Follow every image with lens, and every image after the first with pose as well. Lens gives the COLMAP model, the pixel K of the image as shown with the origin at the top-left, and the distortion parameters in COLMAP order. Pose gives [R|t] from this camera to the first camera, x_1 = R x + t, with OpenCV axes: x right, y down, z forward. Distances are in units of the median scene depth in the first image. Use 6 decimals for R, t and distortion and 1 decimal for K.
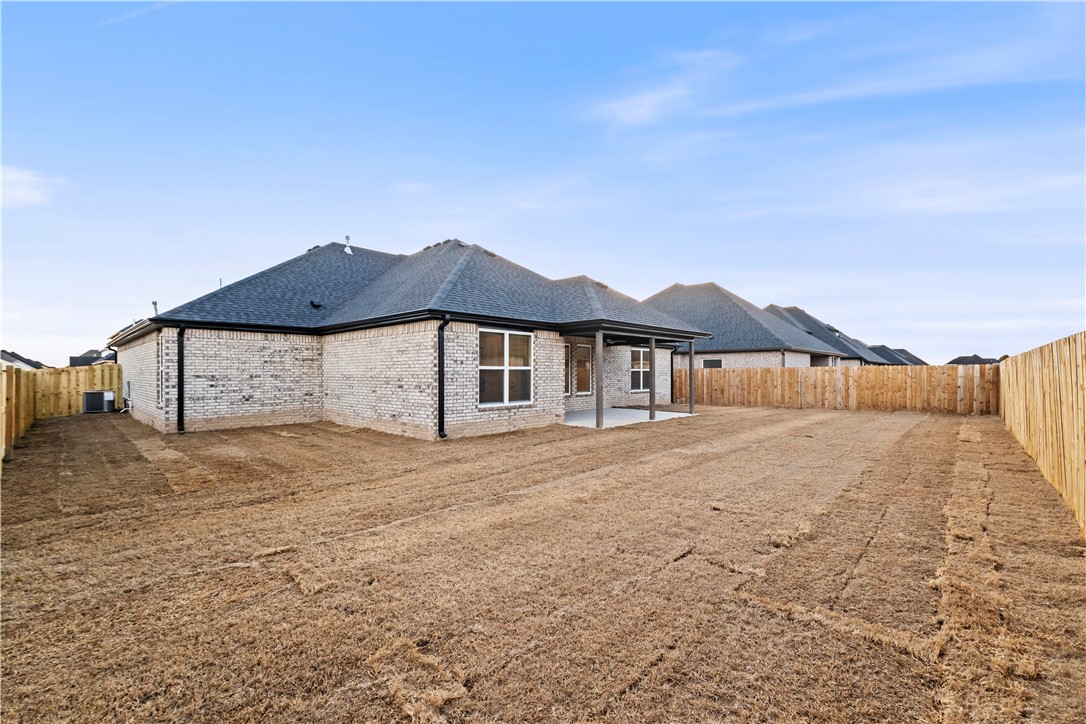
lens RADIAL K [[455.2, 0, 554.6], [0, 455.2, 362.5], [0, 0, 1]] dist [0.005703, -0.001299]
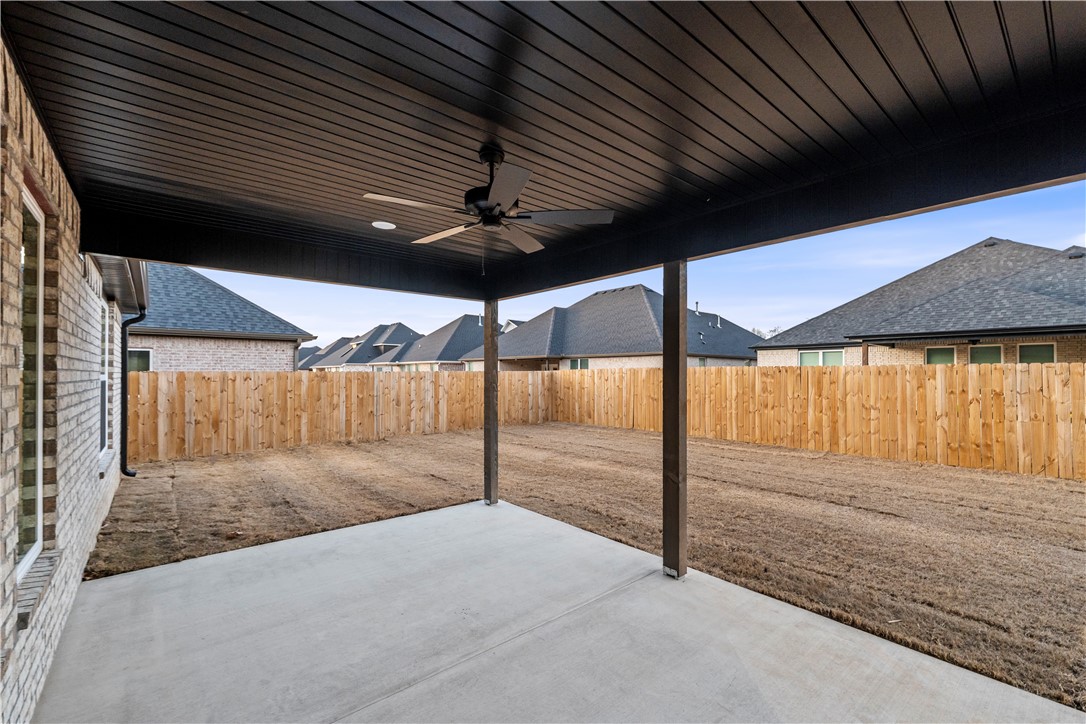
lens RADIAL K [[455.2, 0, 560.9], [0, 455.2, 373.2], [0, 0, 1]] dist [0.005703, -0.001299]
pose [[0.123365, 0.005709, 0.992345, -0.033973], [-0.022750, 0.999737, -0.002923, 0.008989], [-0.992101, -0.022215, 0.123462, 0.735388]]
